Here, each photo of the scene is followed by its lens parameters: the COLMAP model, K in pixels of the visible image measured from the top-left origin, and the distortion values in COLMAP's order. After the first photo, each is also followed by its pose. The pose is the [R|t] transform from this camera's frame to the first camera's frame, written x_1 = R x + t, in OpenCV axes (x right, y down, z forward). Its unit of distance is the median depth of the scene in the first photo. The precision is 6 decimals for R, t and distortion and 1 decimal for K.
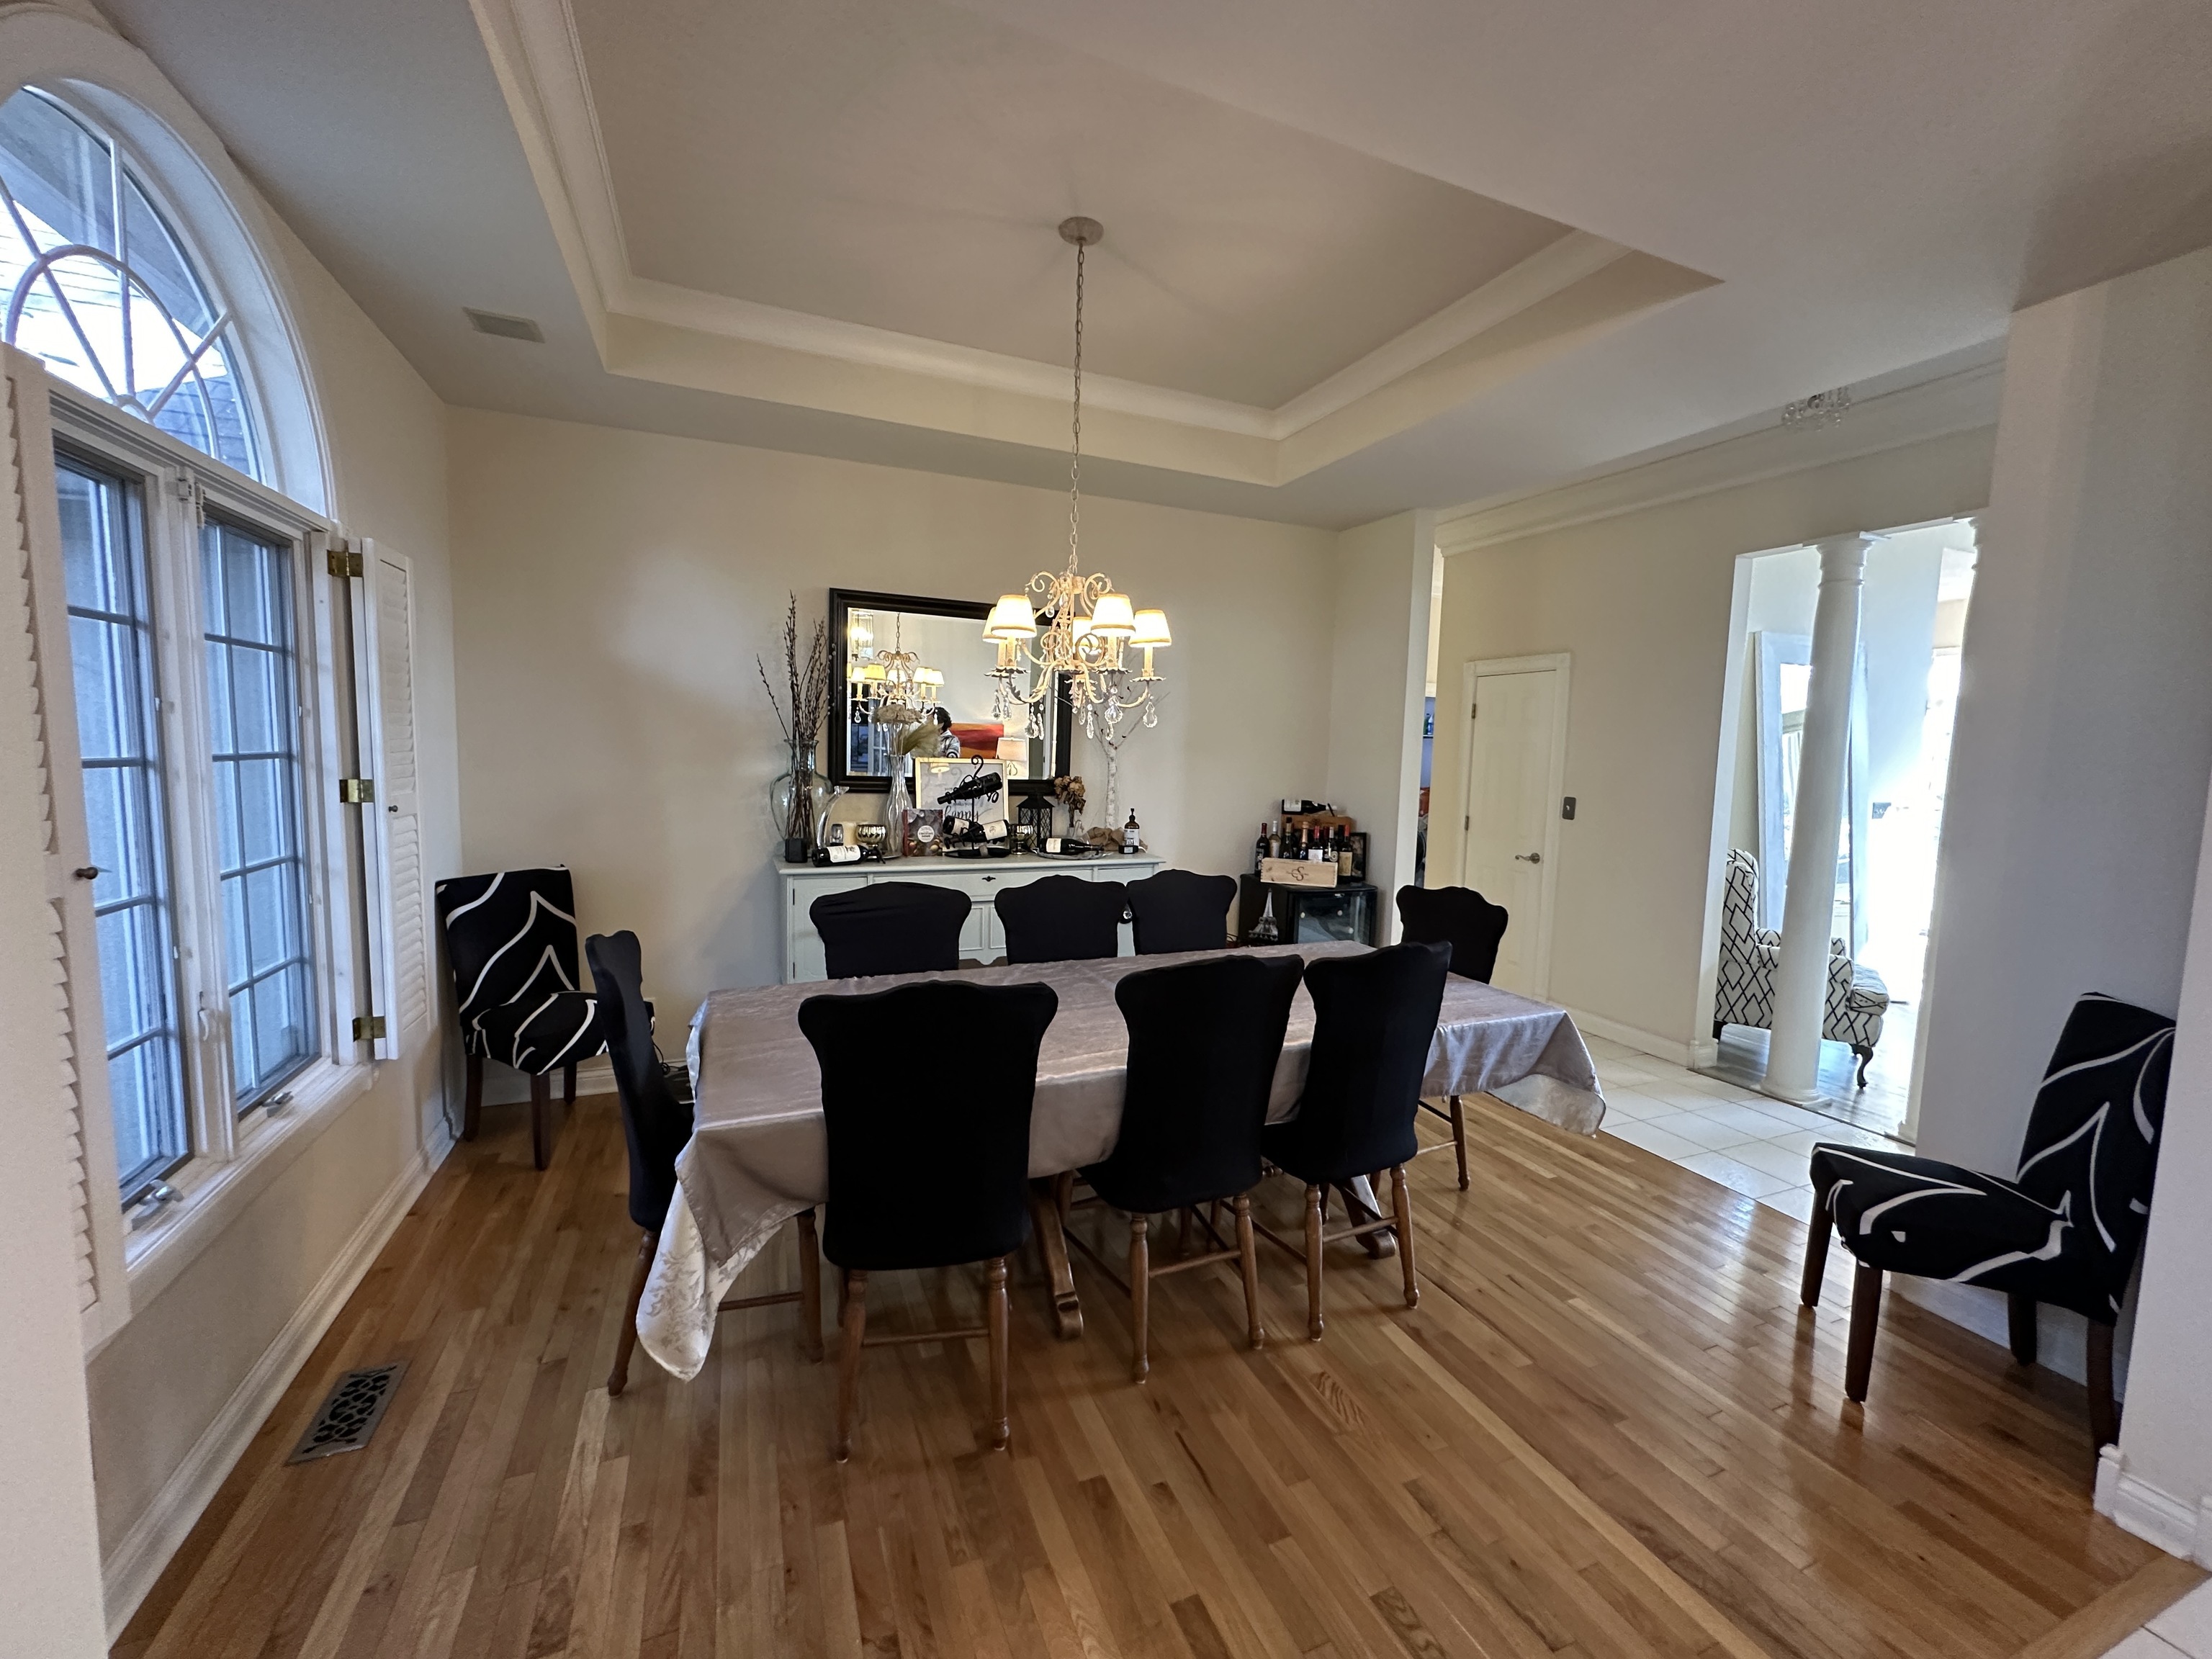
lens RADIAL K [[883.7, 0, 1109.8], [0, 883.7, 827.4], [0, 0, 1]] dist [-0.002307, 0.000161]
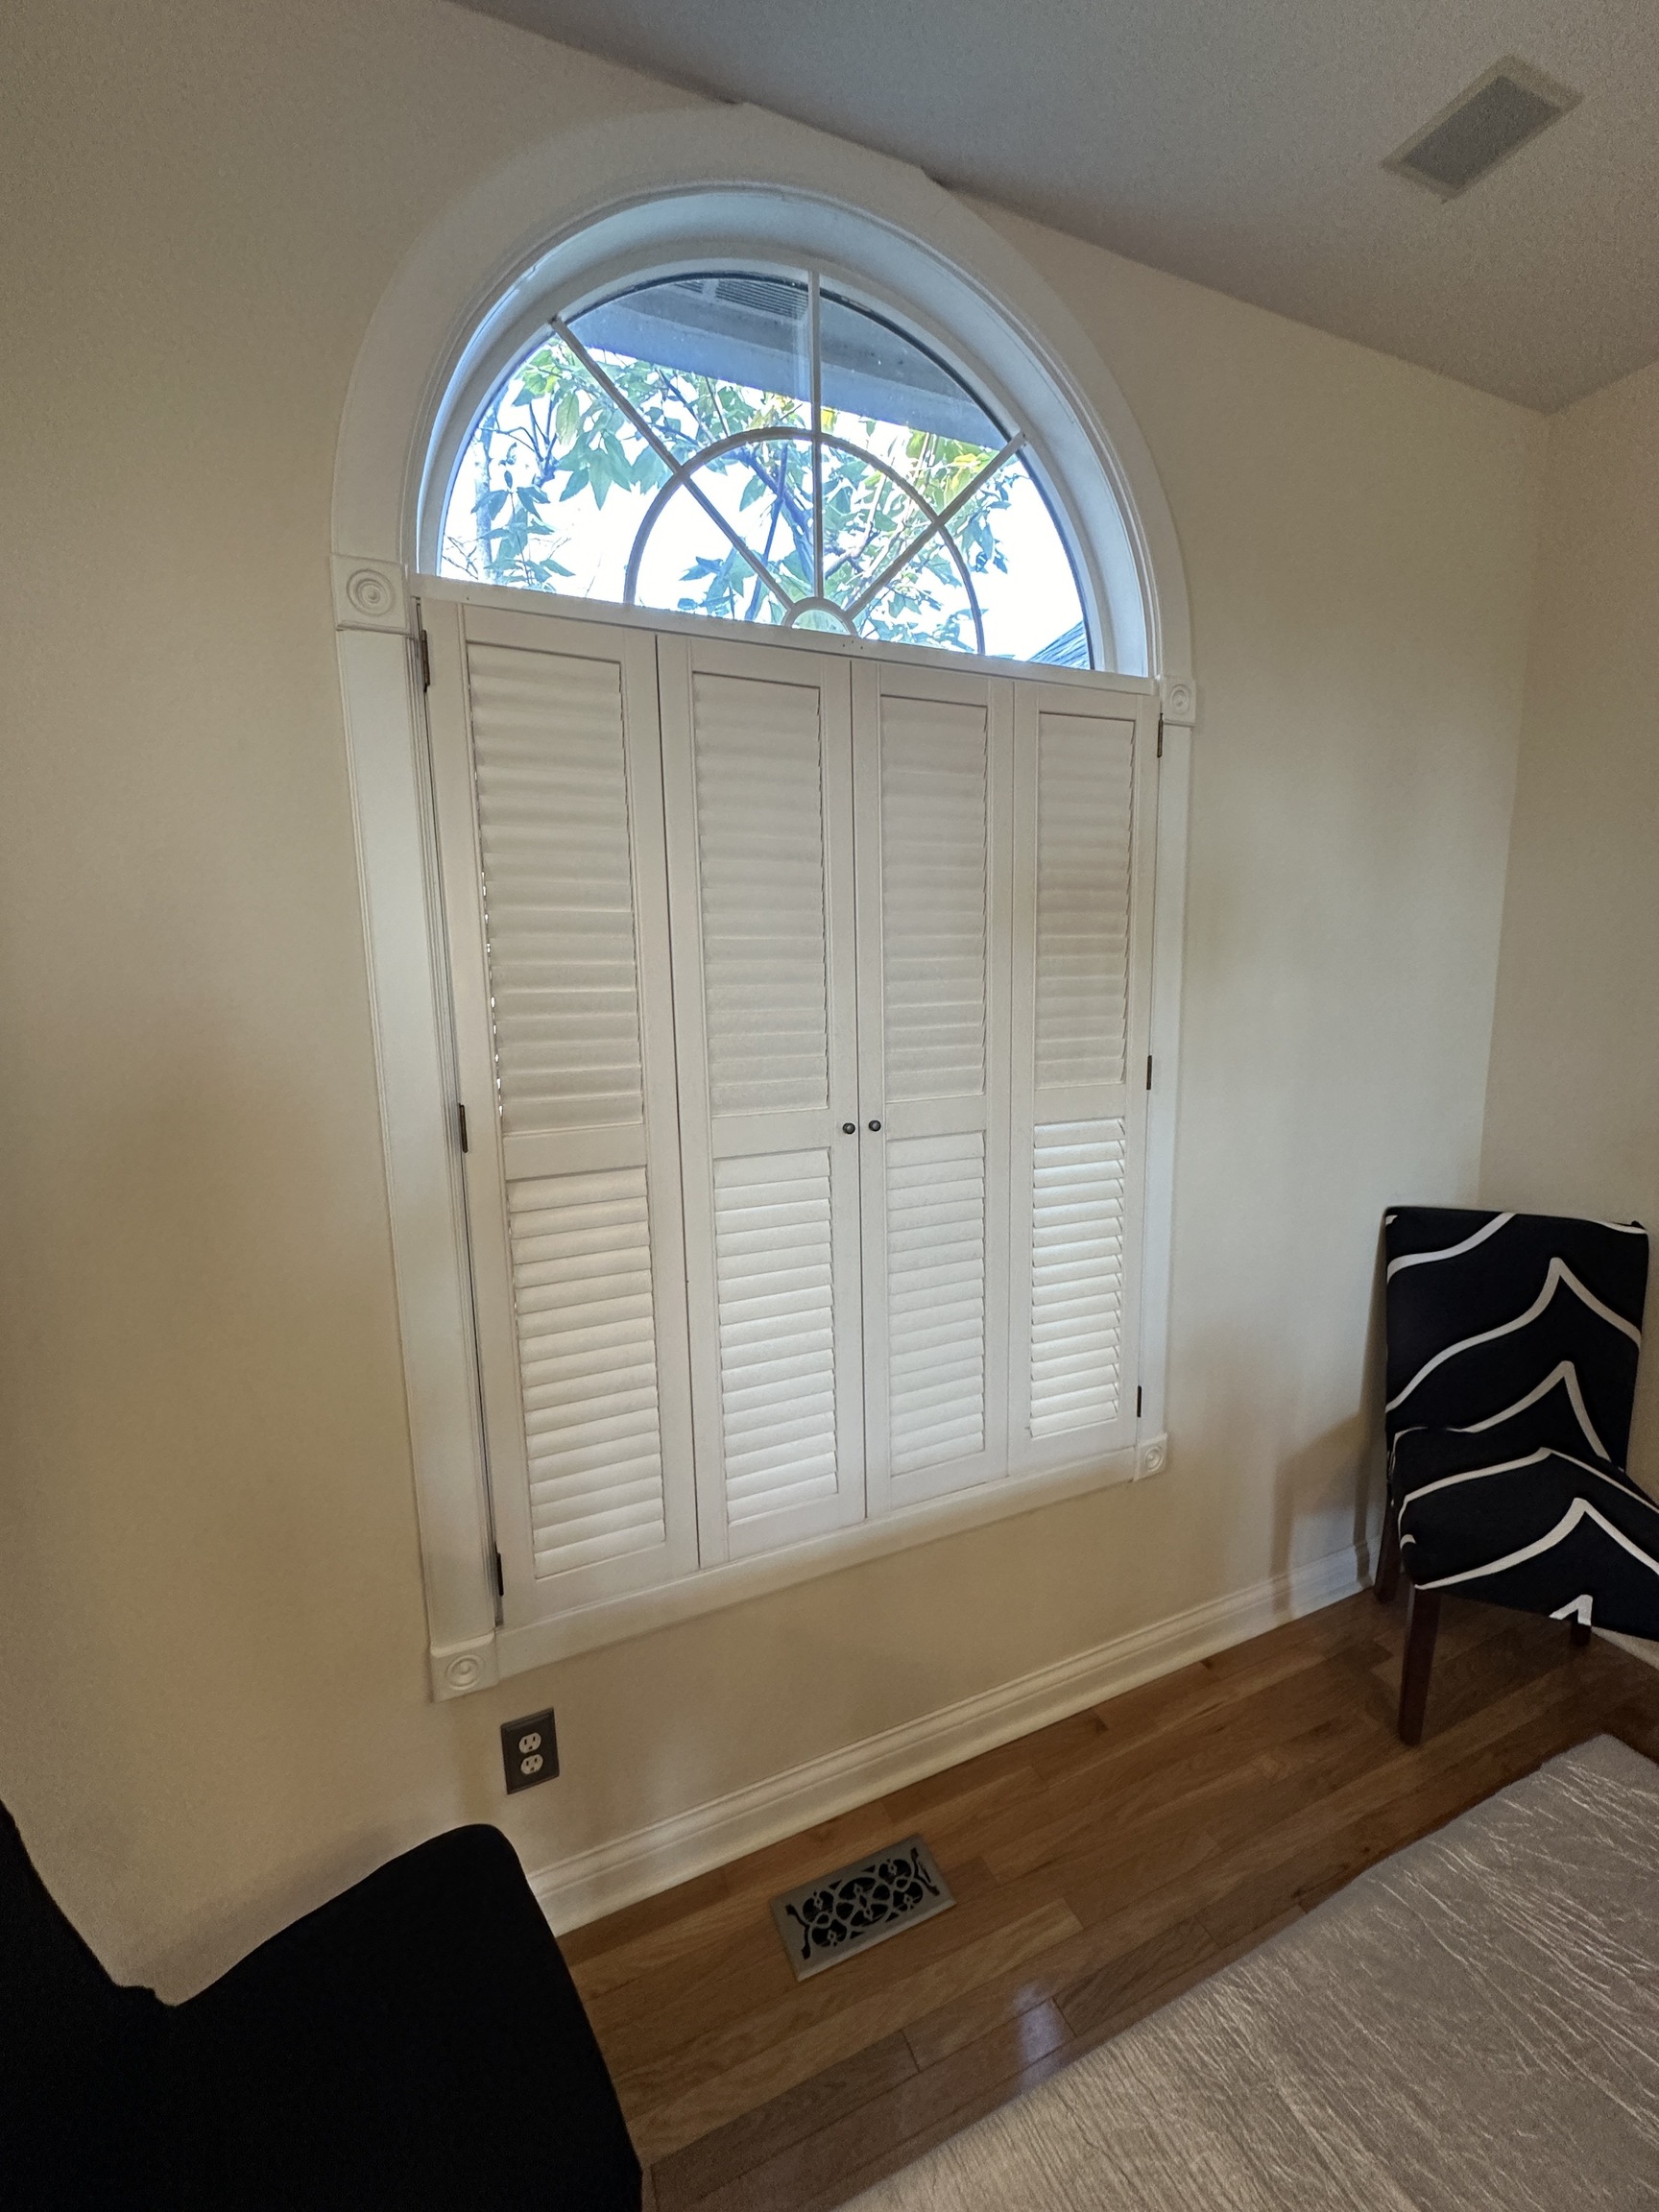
lens RADIAL K [[883.7, 0, 831.0], [0, 883.7, 1102.0], [0, 0, 1]] dist [-0.002307, 0.000161]
pose [[0.008600, 0.119645, -0.992779, -0.126389], [-0.072931, 0.990247, 0.118708, -0.066227], [0.997300, 0.071383, 0.017242, 0.589605]]
